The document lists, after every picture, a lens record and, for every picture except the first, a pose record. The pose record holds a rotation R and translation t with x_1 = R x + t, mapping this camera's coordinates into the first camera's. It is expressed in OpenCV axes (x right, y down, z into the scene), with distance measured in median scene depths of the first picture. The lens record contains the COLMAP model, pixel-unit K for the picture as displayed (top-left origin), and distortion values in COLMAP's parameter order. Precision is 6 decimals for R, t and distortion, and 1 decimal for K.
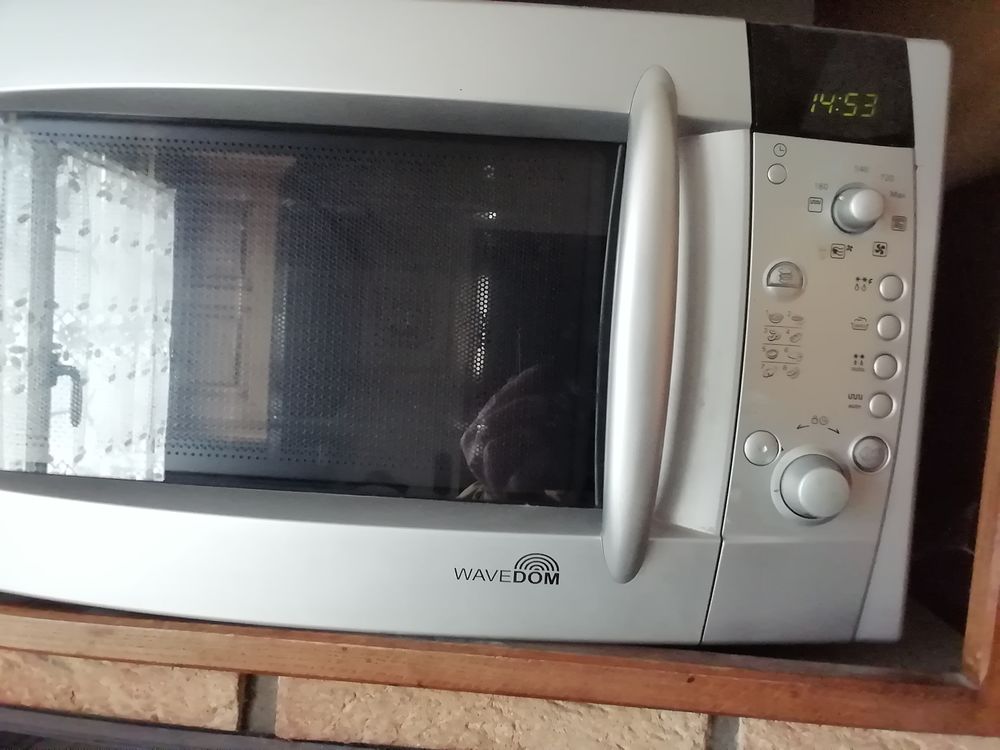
lens RADIAL K [[794.9, 0, 500.0], [0, 794.9, 375.0], [0, 0, 1]] dist [0.097376, -0.162549]
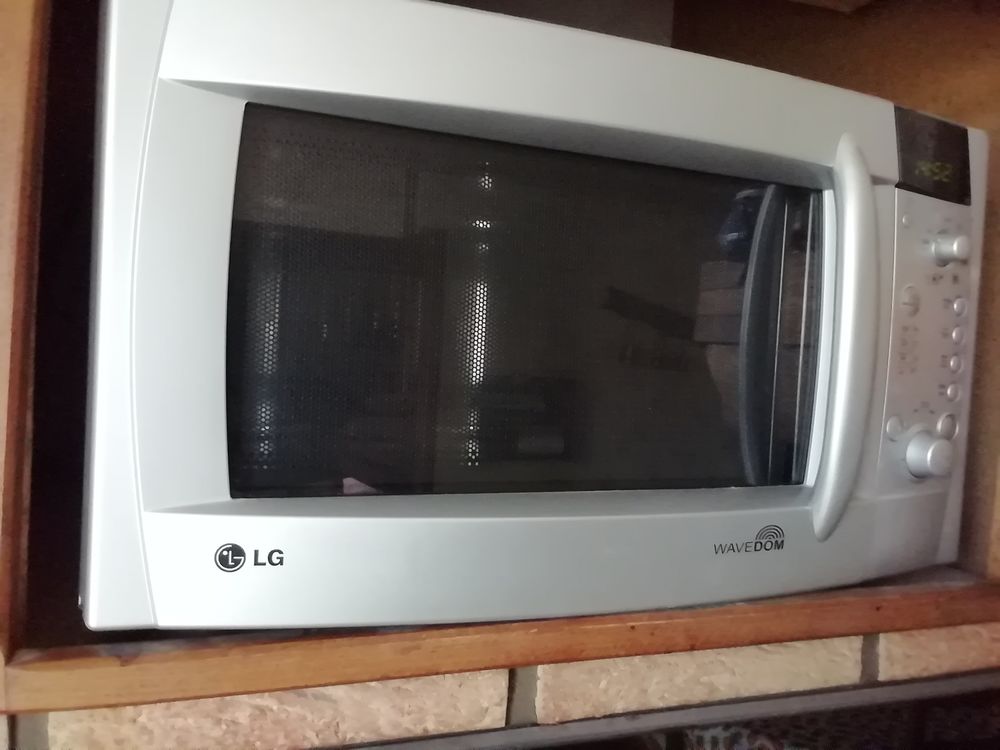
lens RADIAL K [[794.9, 0, 500.0], [0, 794.9, 375.0], [0, 0, 1]] dist [0.097376, -0.162549]
pose [[0.915703, -0.028948, 0.400813, -0.756484], [0.025708, 0.999579, 0.013461, -0.028133], [-0.401034, -0.002022, 0.916061, 0.049685]]
